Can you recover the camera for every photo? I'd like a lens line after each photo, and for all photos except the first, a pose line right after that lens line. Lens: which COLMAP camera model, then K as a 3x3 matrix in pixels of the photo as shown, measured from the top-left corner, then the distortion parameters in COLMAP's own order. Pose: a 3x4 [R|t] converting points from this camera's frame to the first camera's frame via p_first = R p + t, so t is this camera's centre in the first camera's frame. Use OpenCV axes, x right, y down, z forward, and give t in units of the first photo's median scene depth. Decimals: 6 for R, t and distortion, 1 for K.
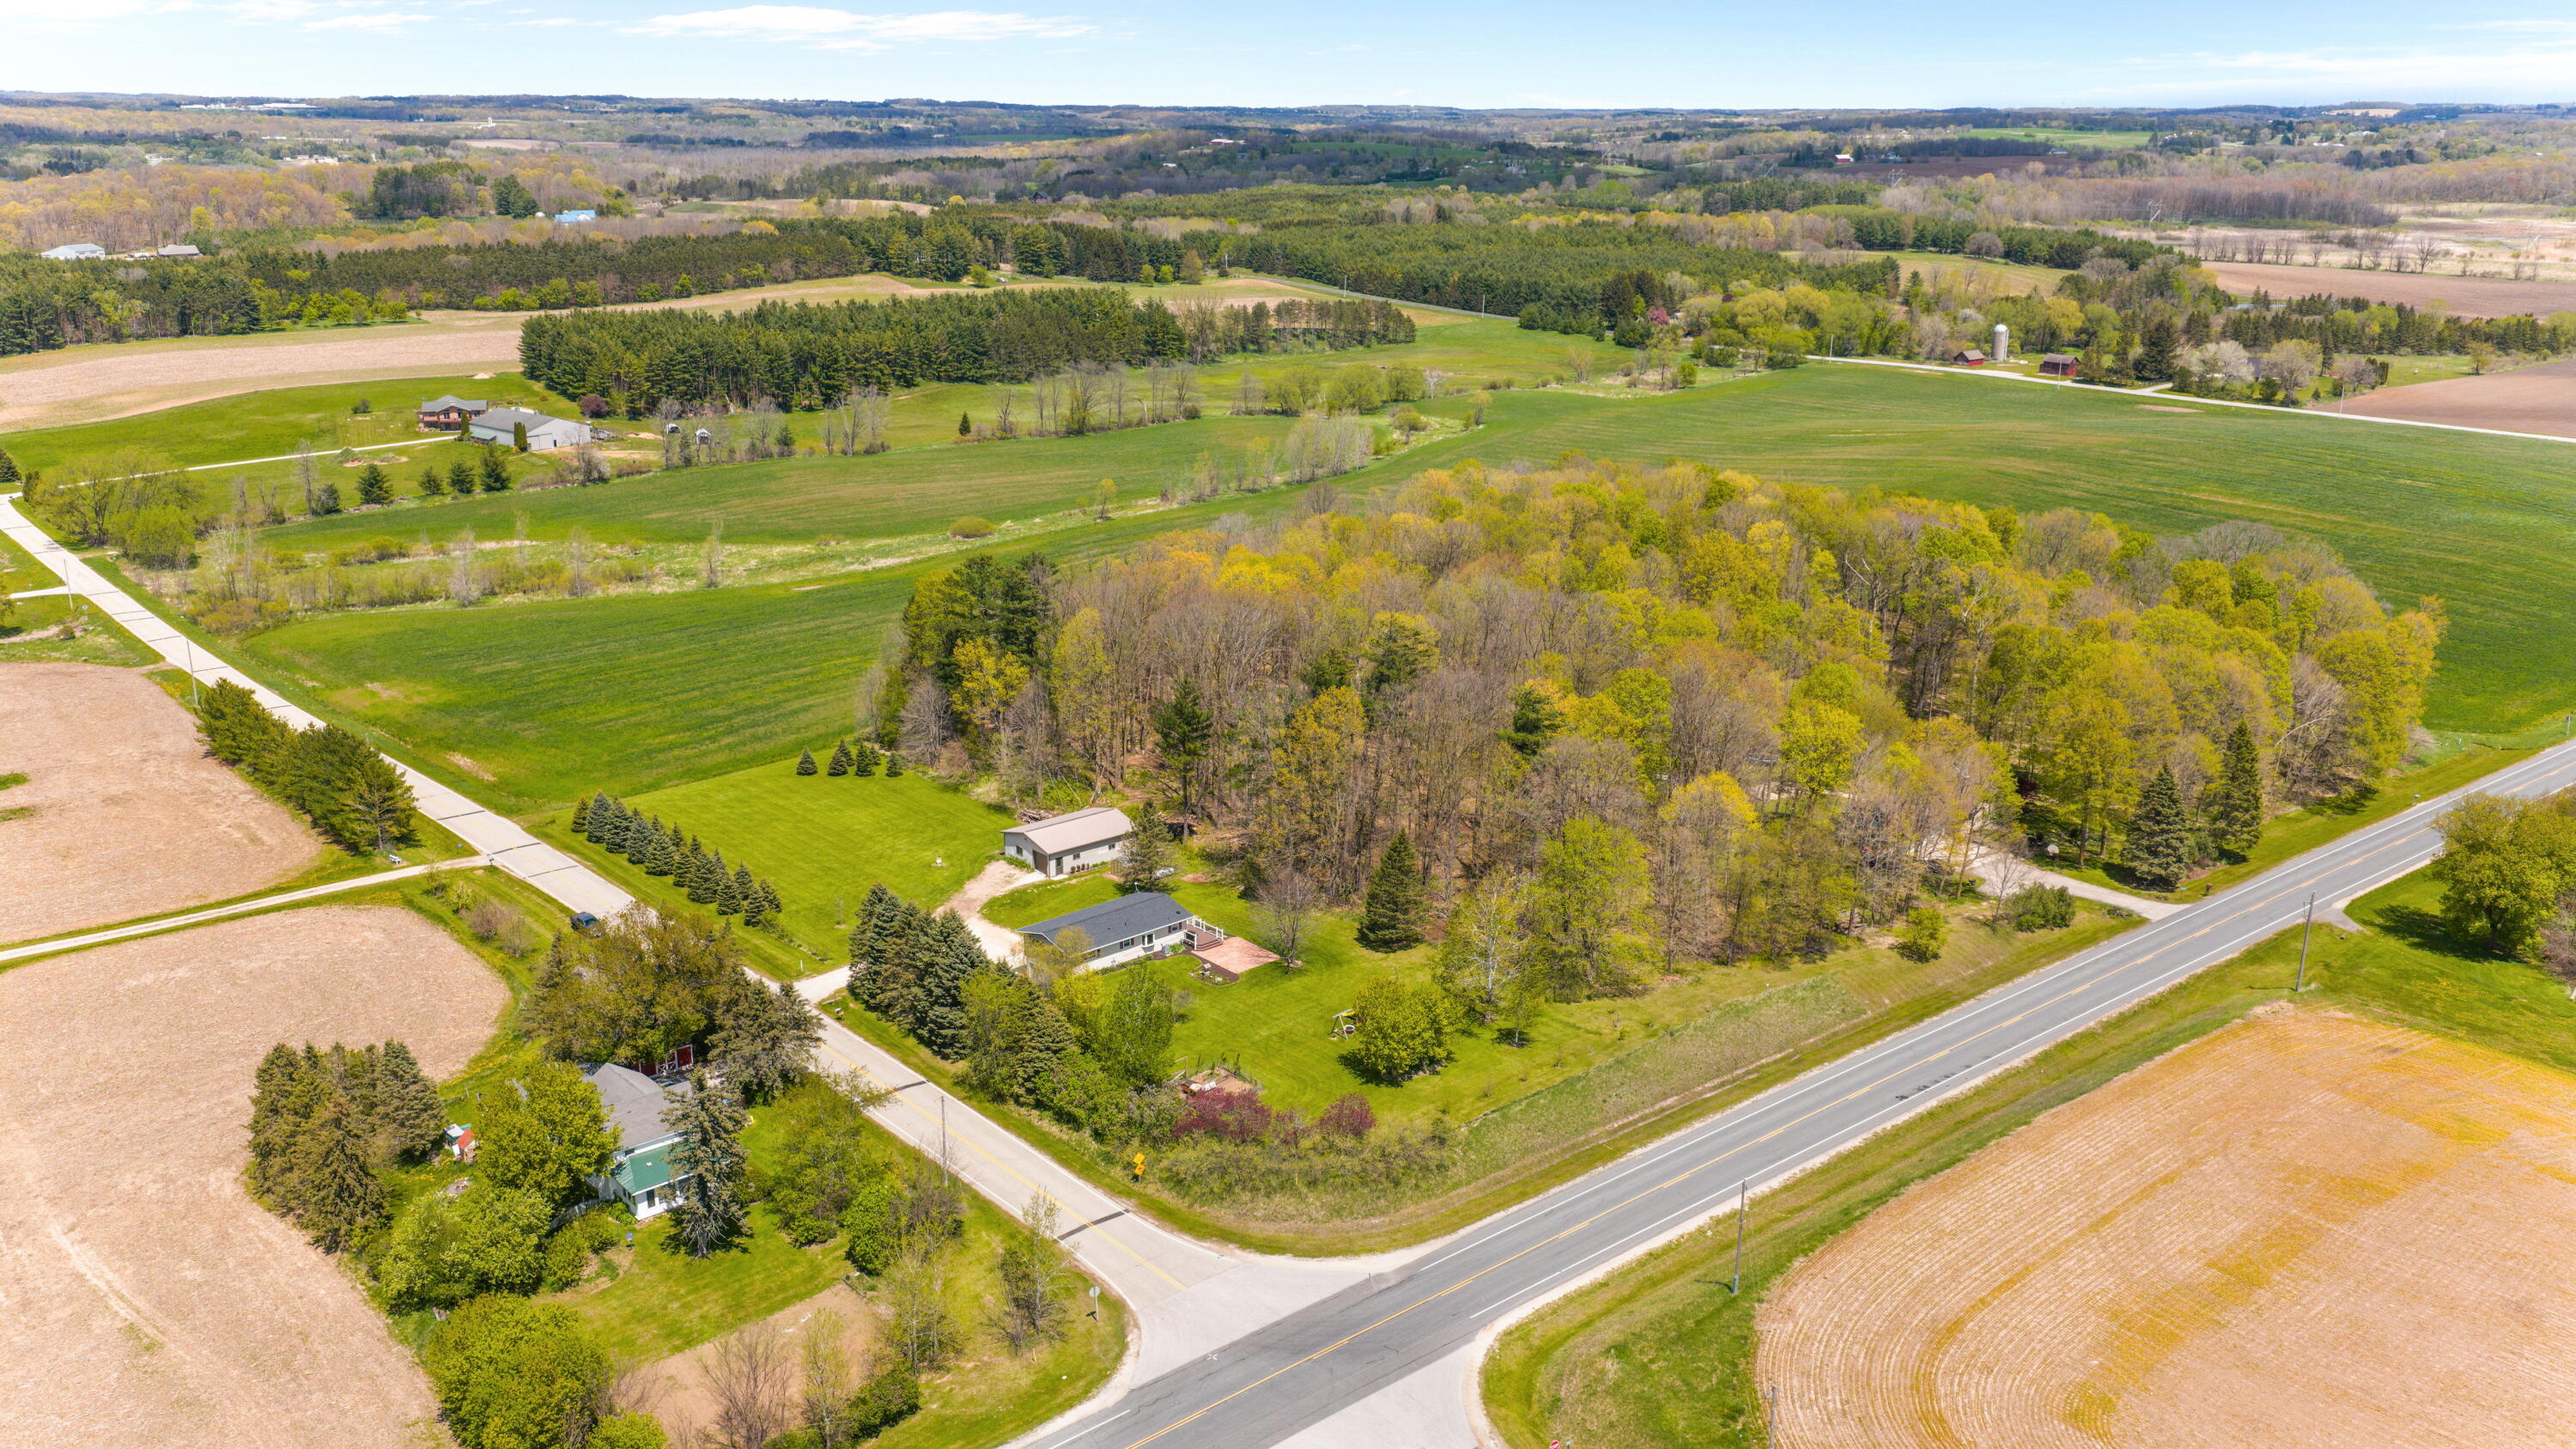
lens RADIAL K [[2107.4, 0, 1305.1], [0, 2107.4, 752.6], [0, 0, 1]] dist [0.052621, -0.055631]
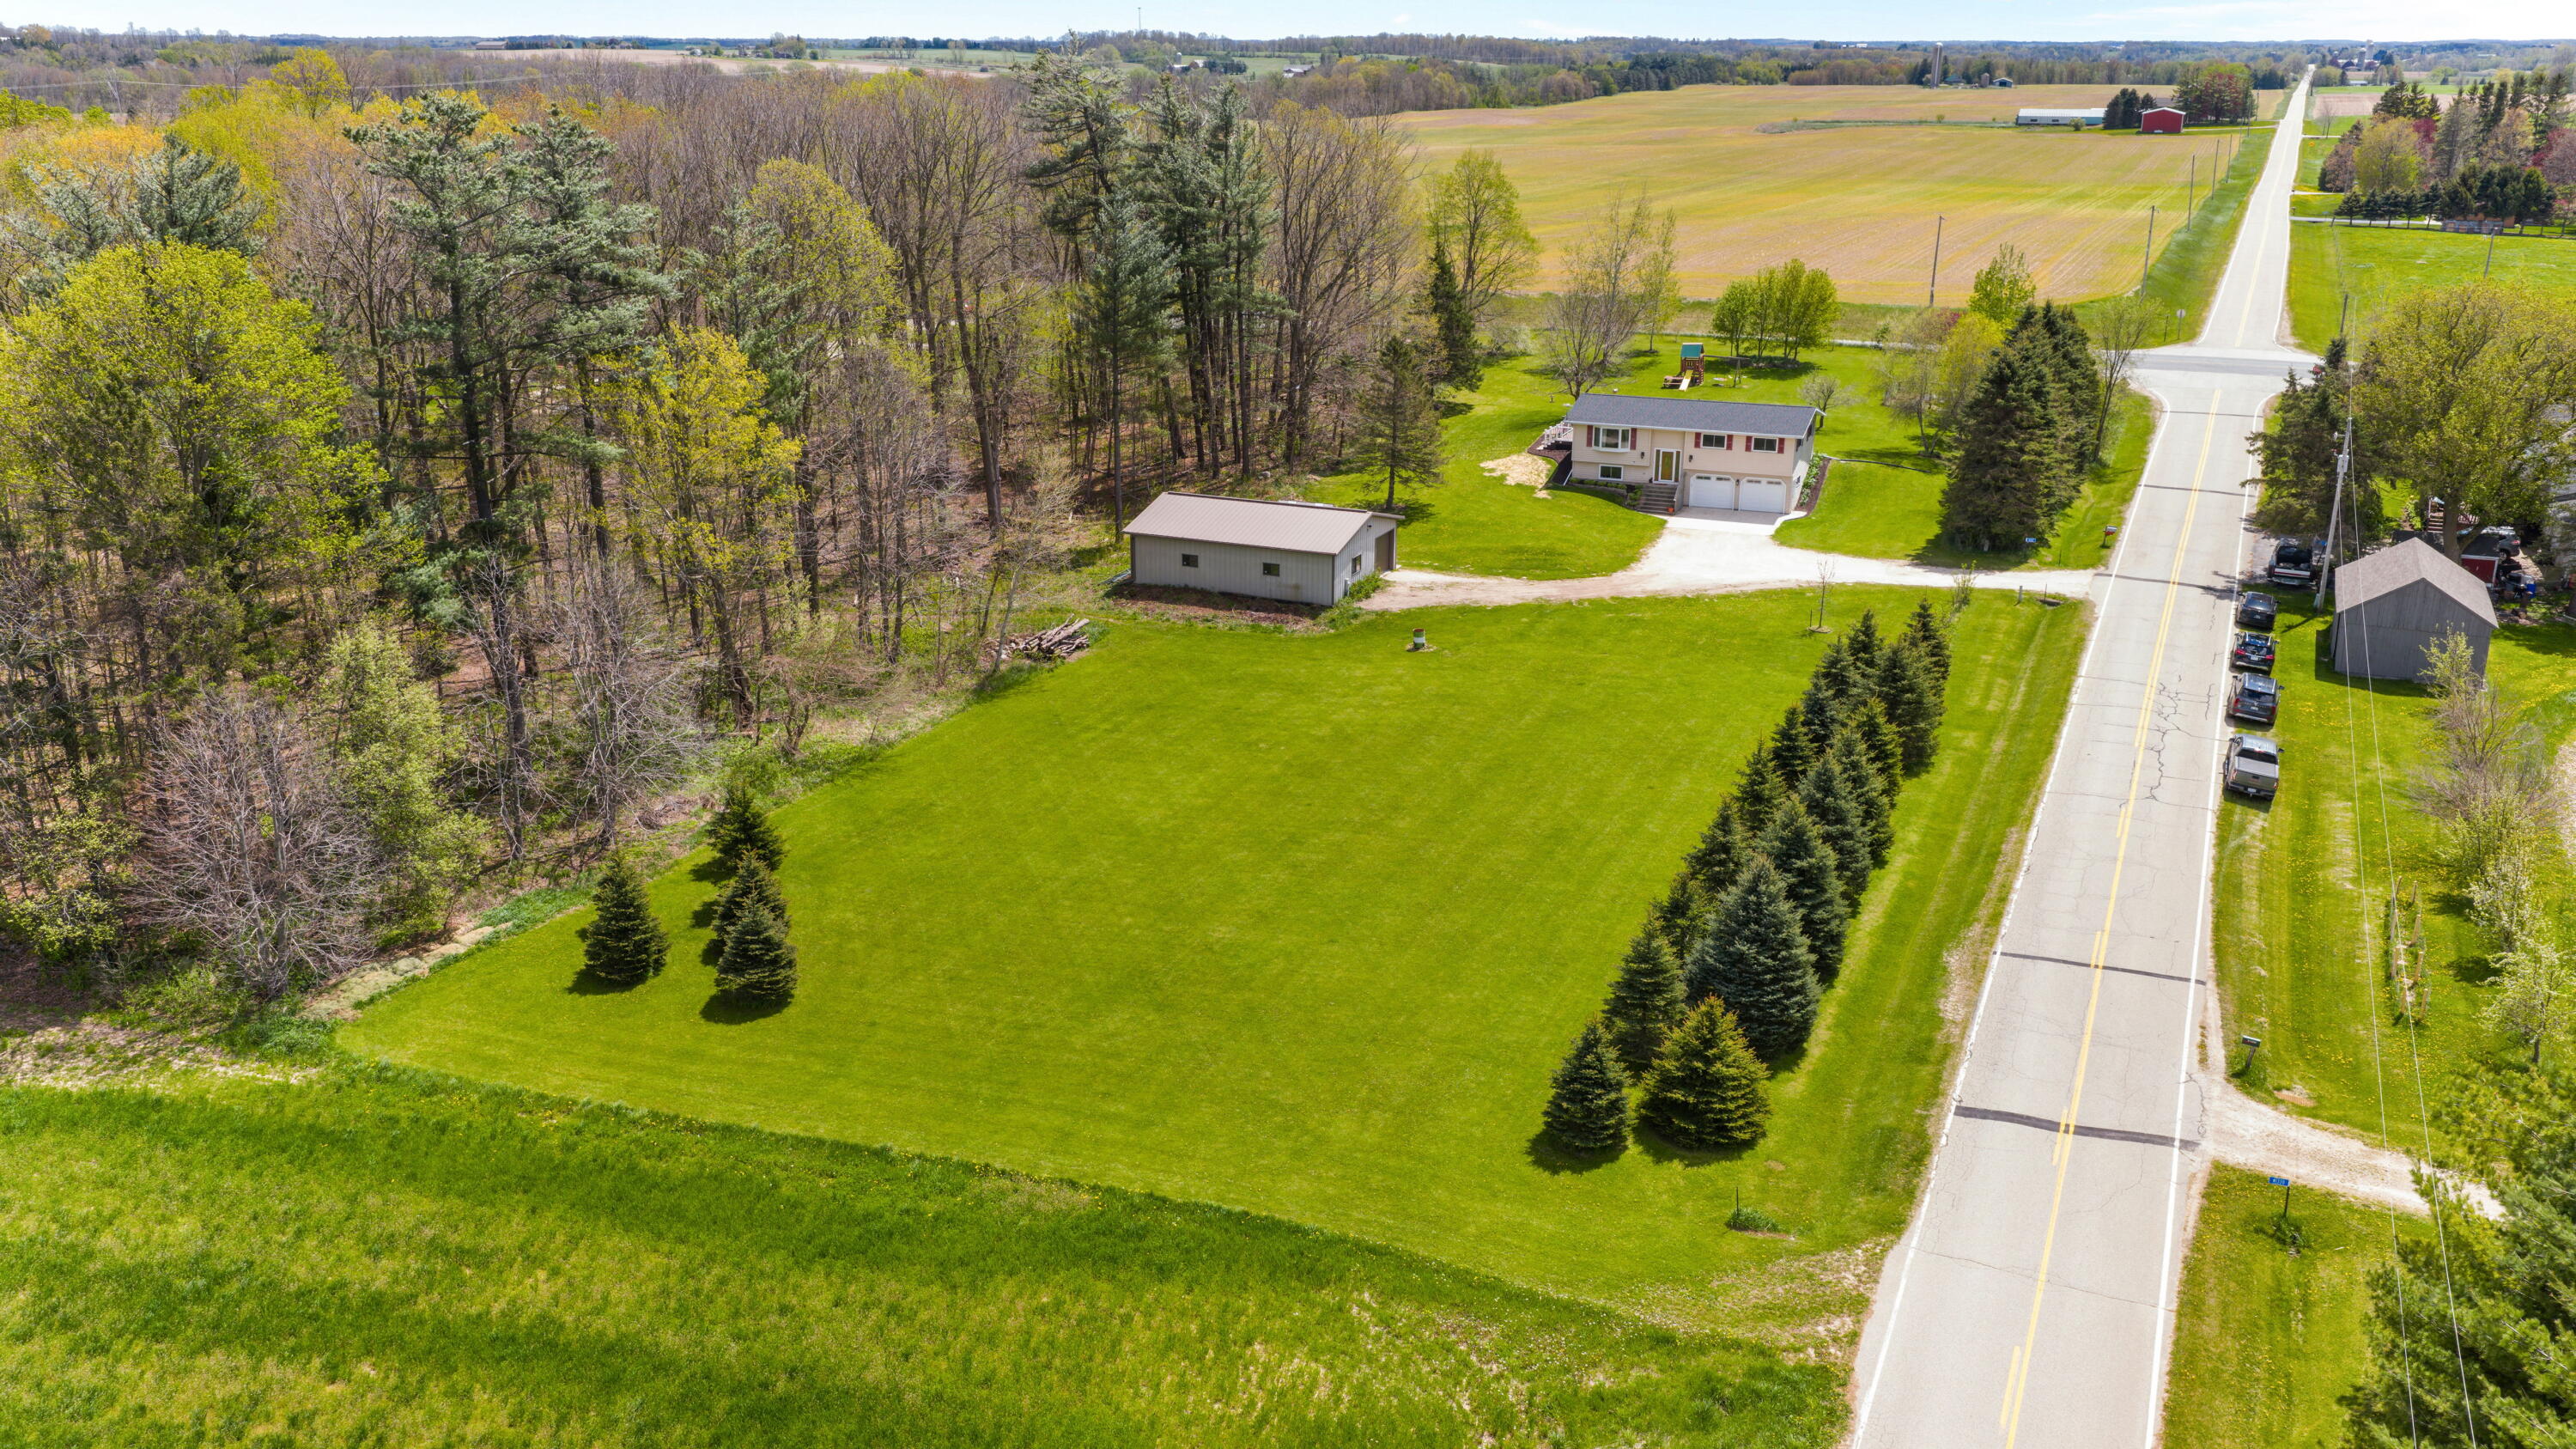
lens RADIAL K [[2107.4, 0, 1282.1], [0, 2107.4, 730.0], [0, 0, 1]] dist [0.052621, -0.055631]
pose [[-0.433406, -0.285900, 0.854647, -0.639301], [0.258370, 0.869115, 0.421764, -0.149987], [-0.863368, 0.403610, -0.302811, 1.356239]]
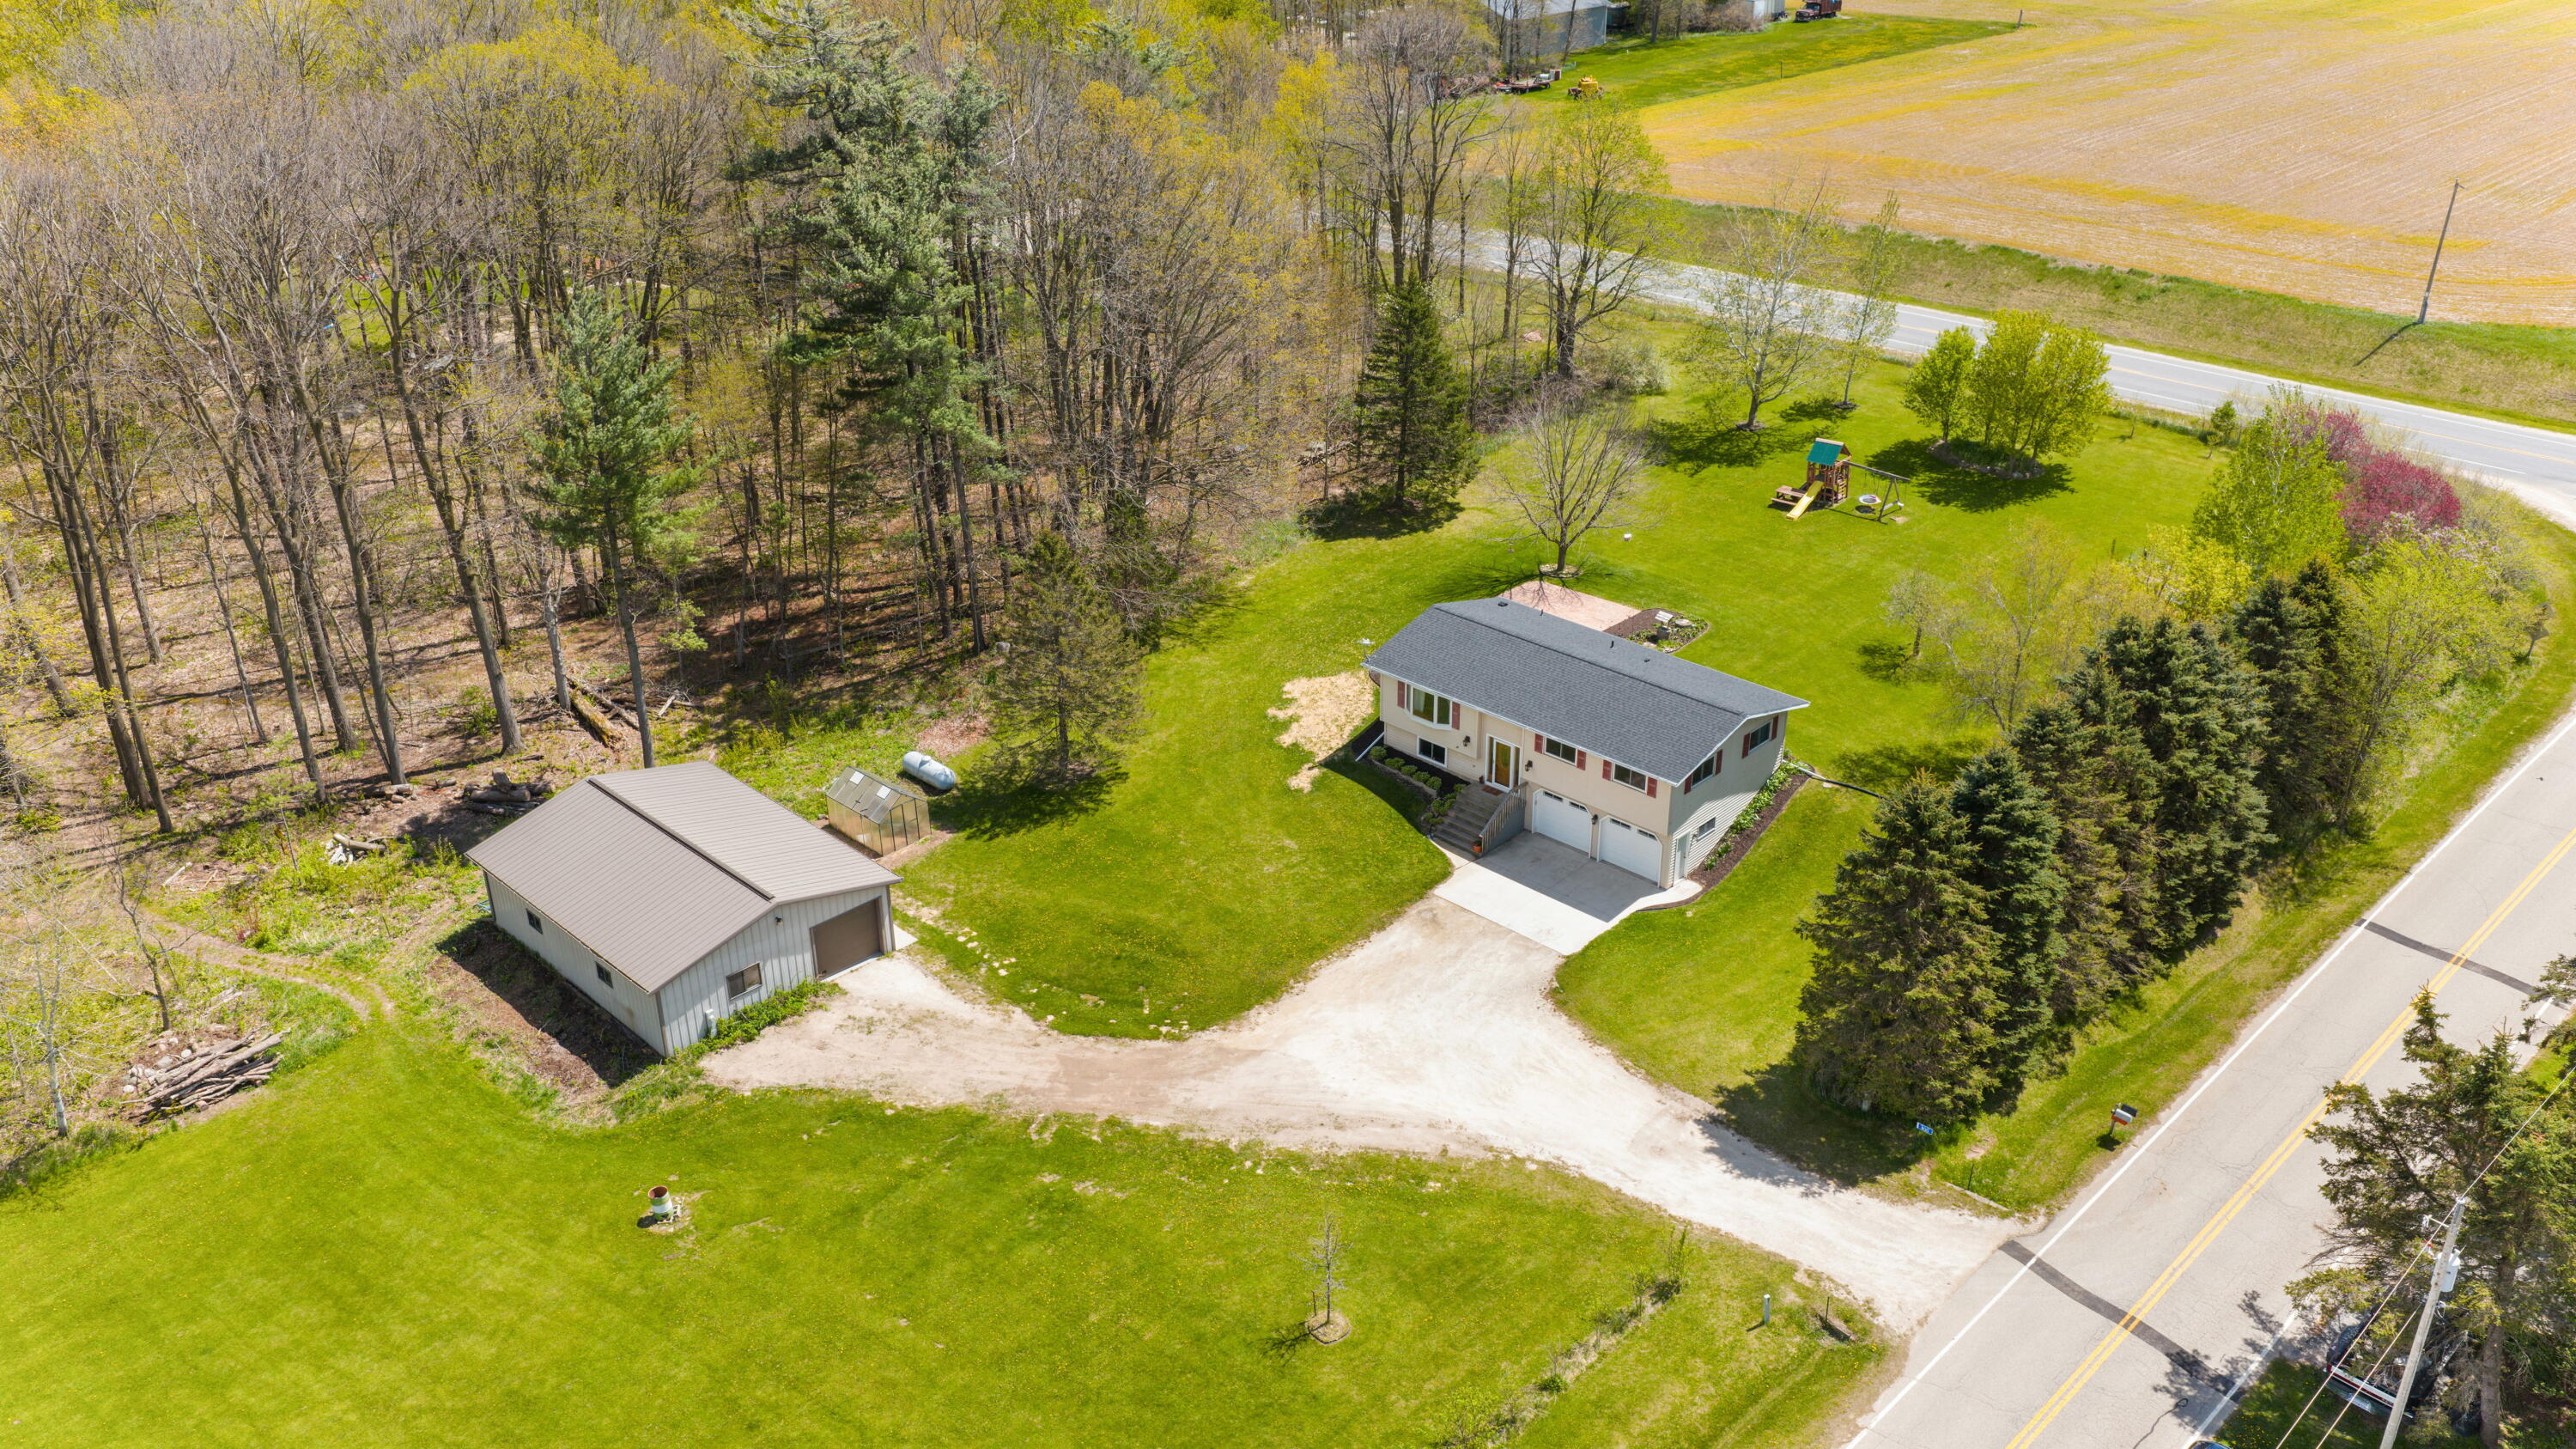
lens RADIAL K [[2107.4, 0, 1278.0], [0, 2107.4, 713.0], [0, 0, 1]] dist [0.052621, -0.055631]
pose [[-0.084727, -0.451534, 0.888222, -0.456383], [0.294562, 0.840234, 0.455237, -0.118485], [-0.951869, 0.300207, 0.061814, 1.031444]]
